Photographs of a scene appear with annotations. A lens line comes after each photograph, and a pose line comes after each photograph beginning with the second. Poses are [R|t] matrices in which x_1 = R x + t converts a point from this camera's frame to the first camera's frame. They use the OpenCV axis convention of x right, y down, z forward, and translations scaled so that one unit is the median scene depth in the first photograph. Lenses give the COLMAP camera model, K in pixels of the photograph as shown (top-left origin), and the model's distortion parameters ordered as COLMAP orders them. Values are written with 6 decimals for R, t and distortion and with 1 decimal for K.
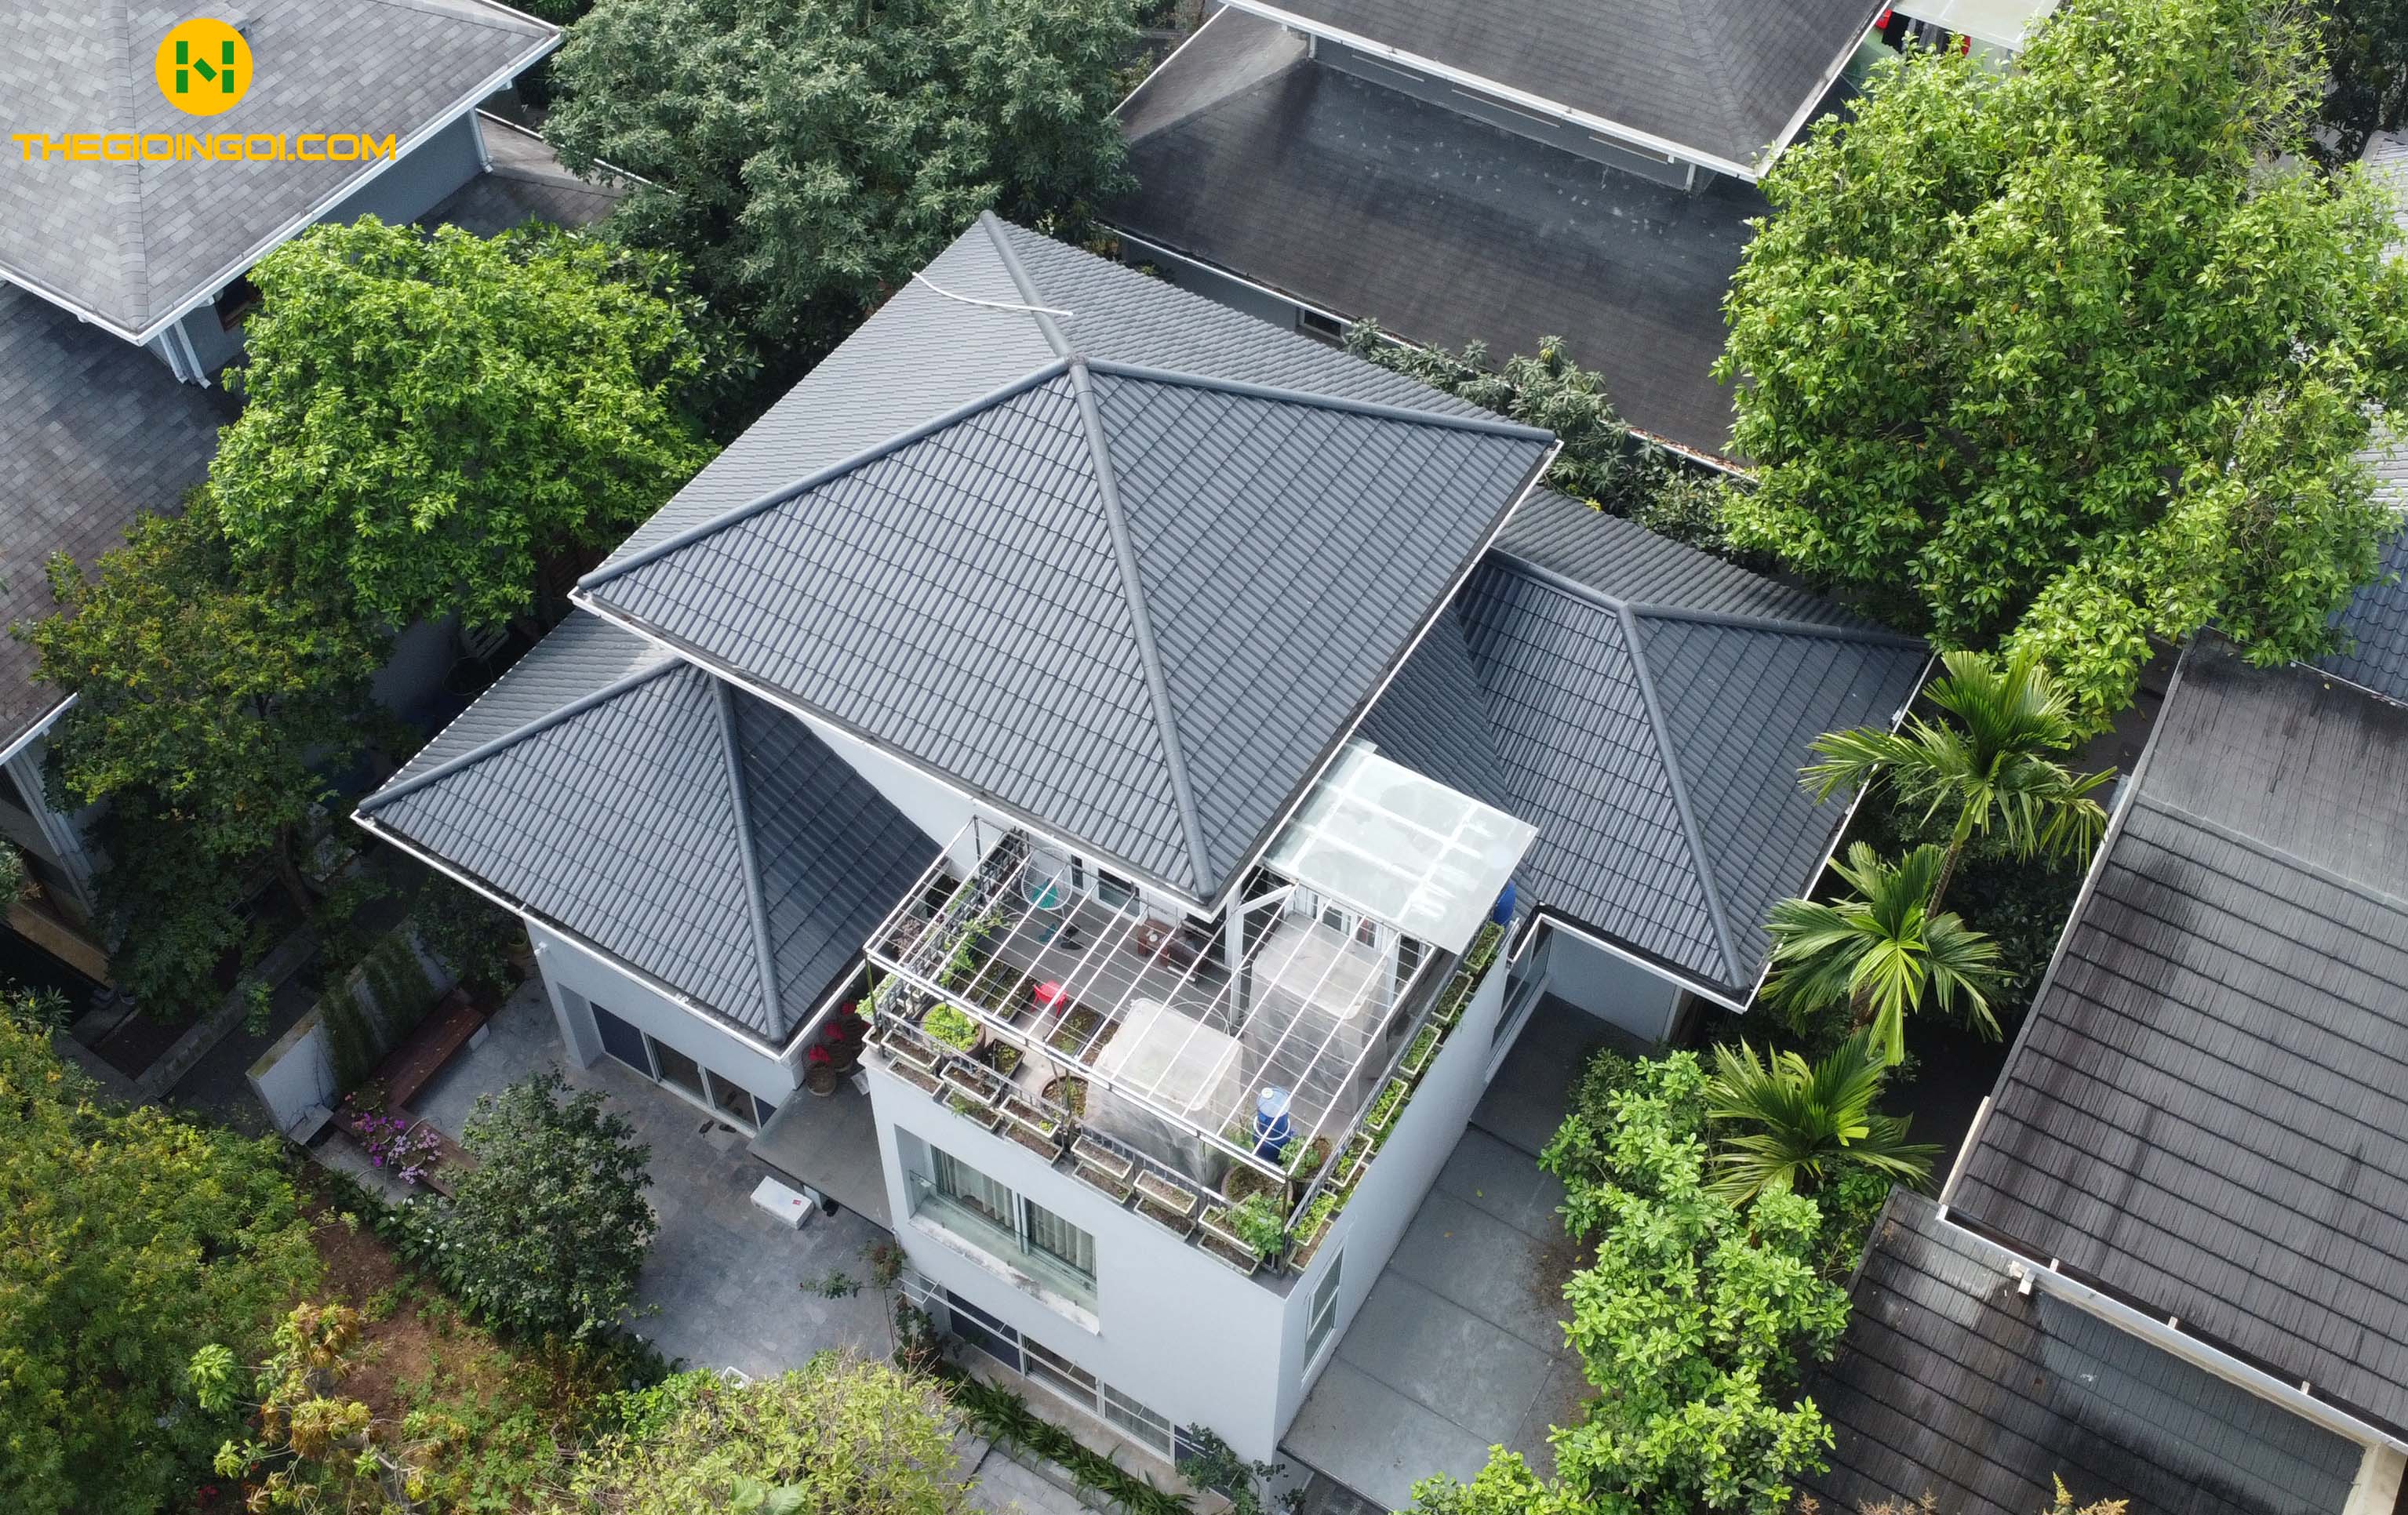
lens RADIAL K [[2212.2, 0, 1167.5], [0, 2212.2, 740.0], [0, 0, 1]] dist [-0.001672, -0.001190]
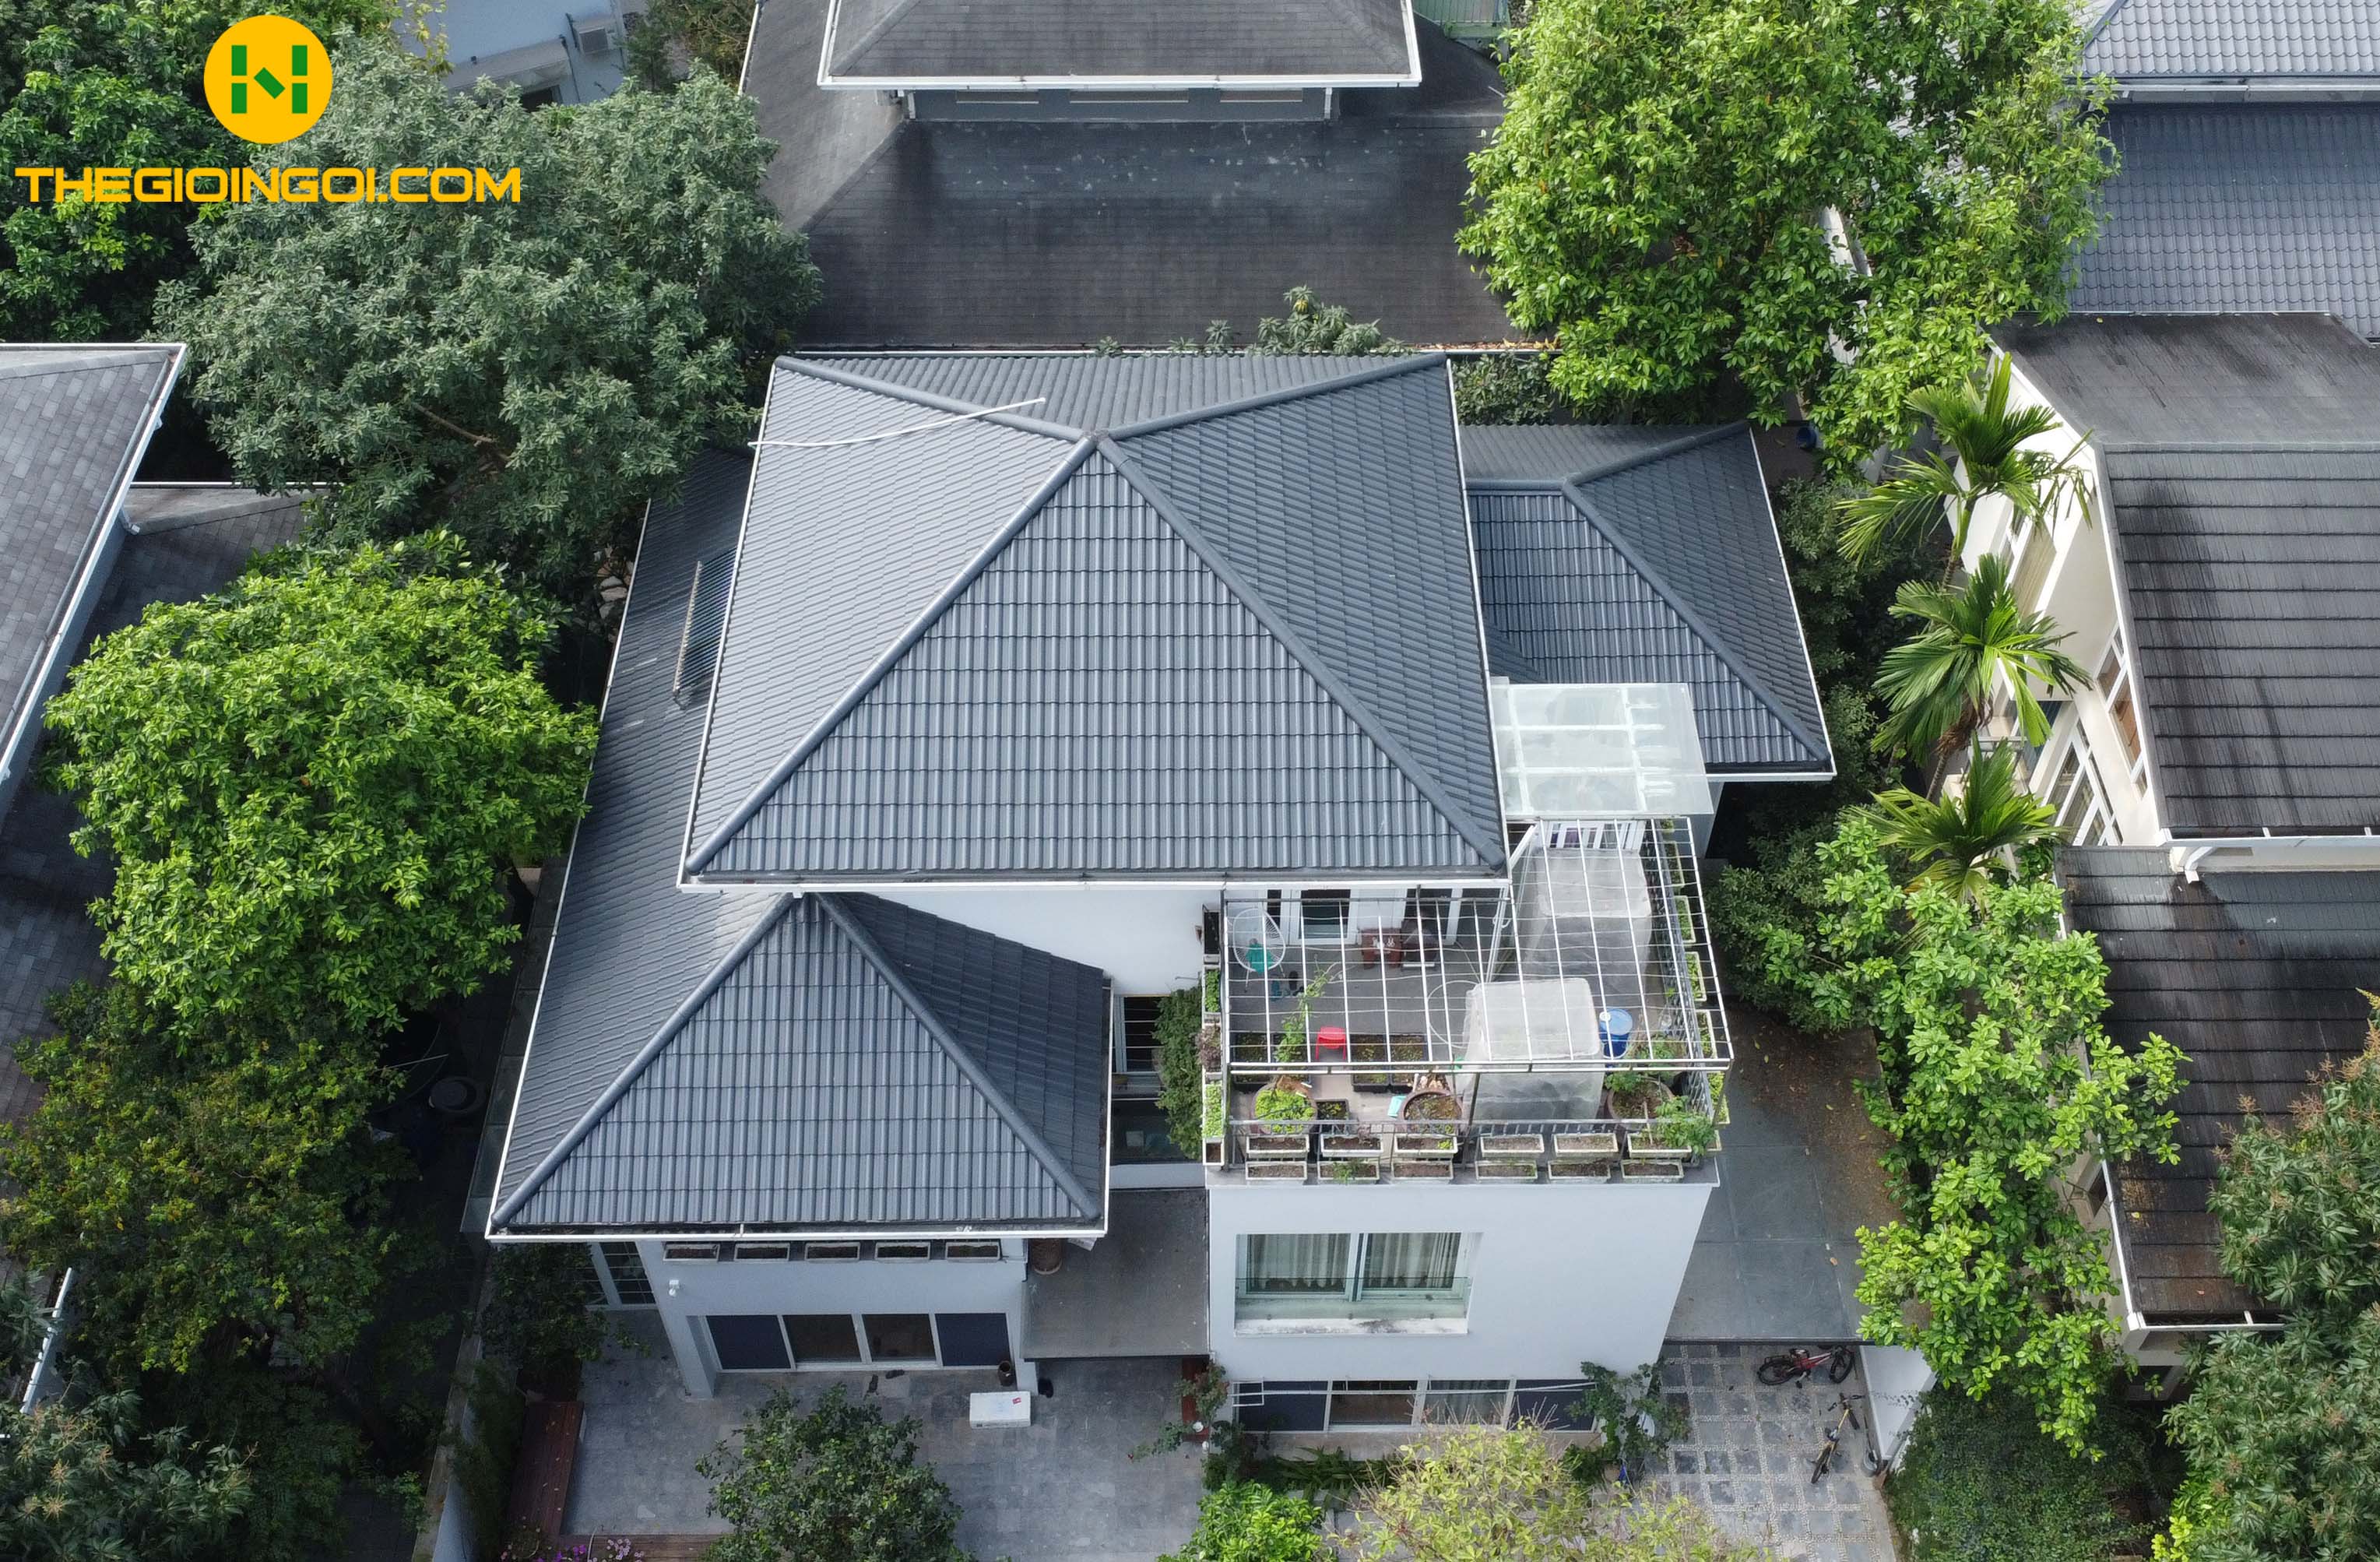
lens RADIAL K [[2217.1, 0, 1190.0], [0, 2217.1, 781.0], [0, 0, 1]] dist [-0.002510, -0.001359]
pose [[0.849270, -0.407323, 0.335899, -0.351138], [0.408160, 0.910095, 0.071643, -0.077259], [-0.334882, 0.076256, 0.939169, 0.074284]]
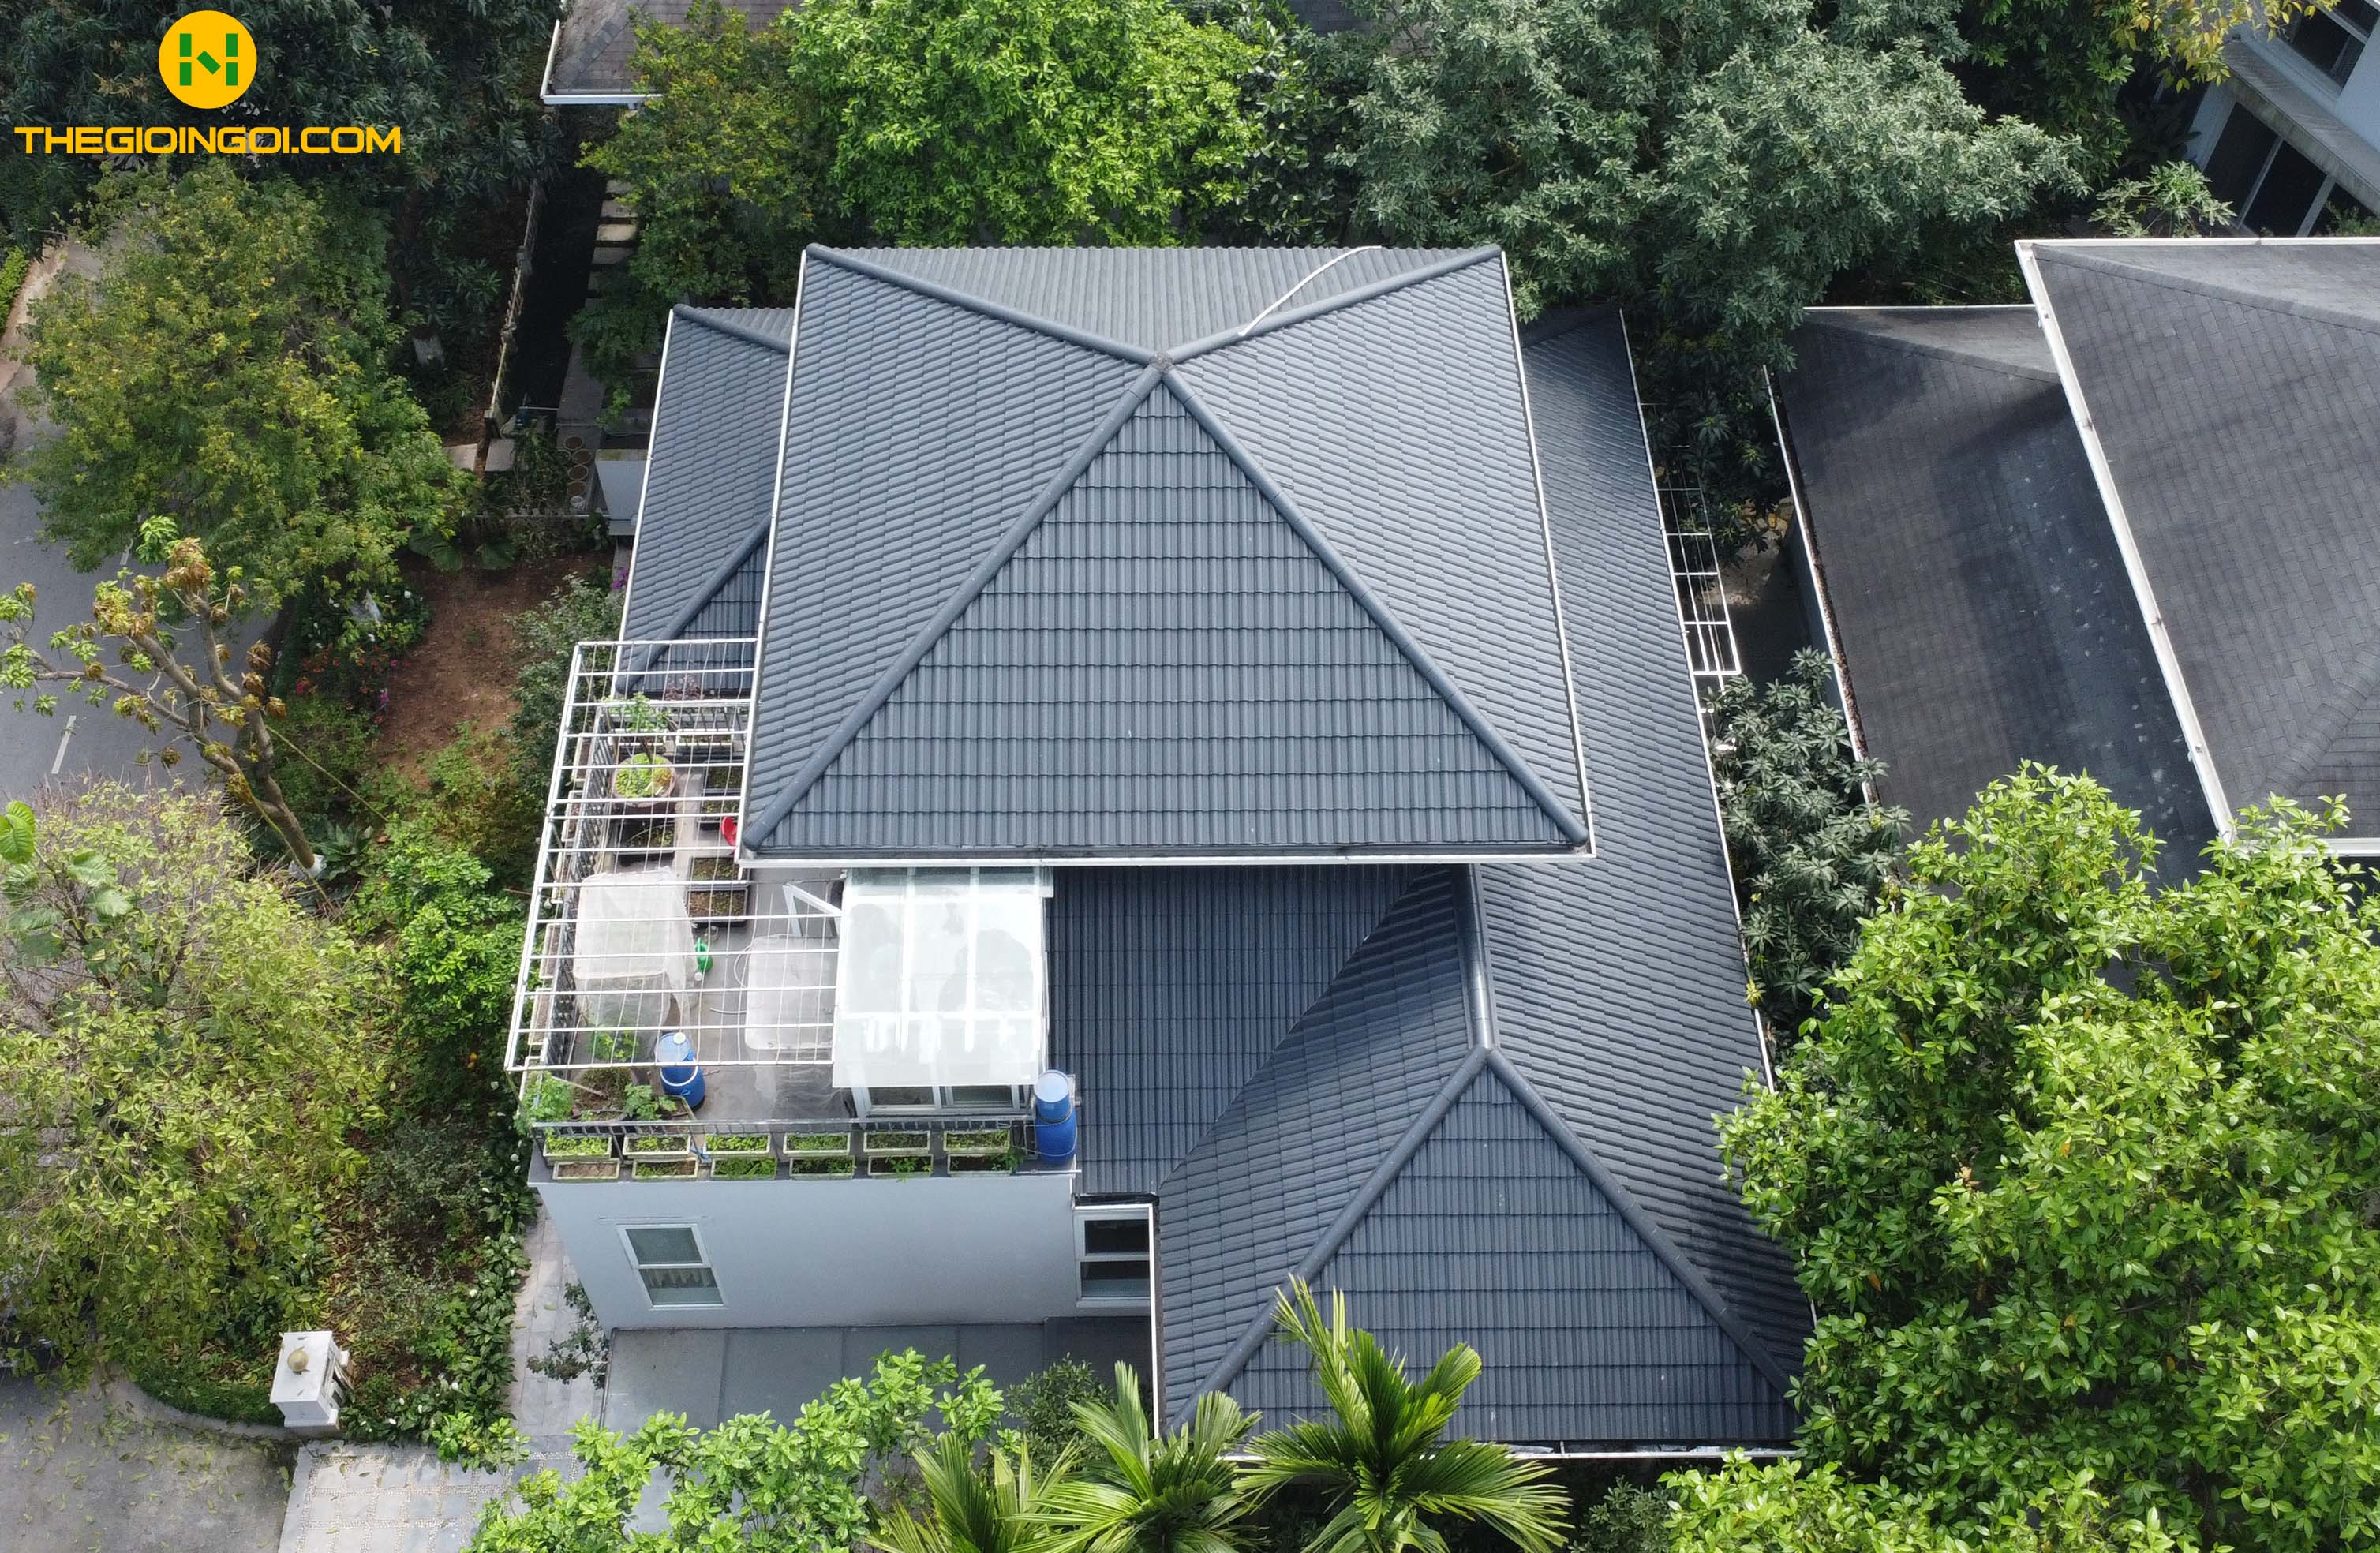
lens RADIAL K [[2217.0, 0, 1190.0], [0, 2217.0, 776.5], [0, 0, 1]] dist [-0.002510, -0.001359]
pose [[0.544203, 0.693982, -0.471415, 0.448973], [-0.654641, 0.702682, 0.278717, -0.277198], [0.524680, 0.156929, 0.836711, 0.247471]]
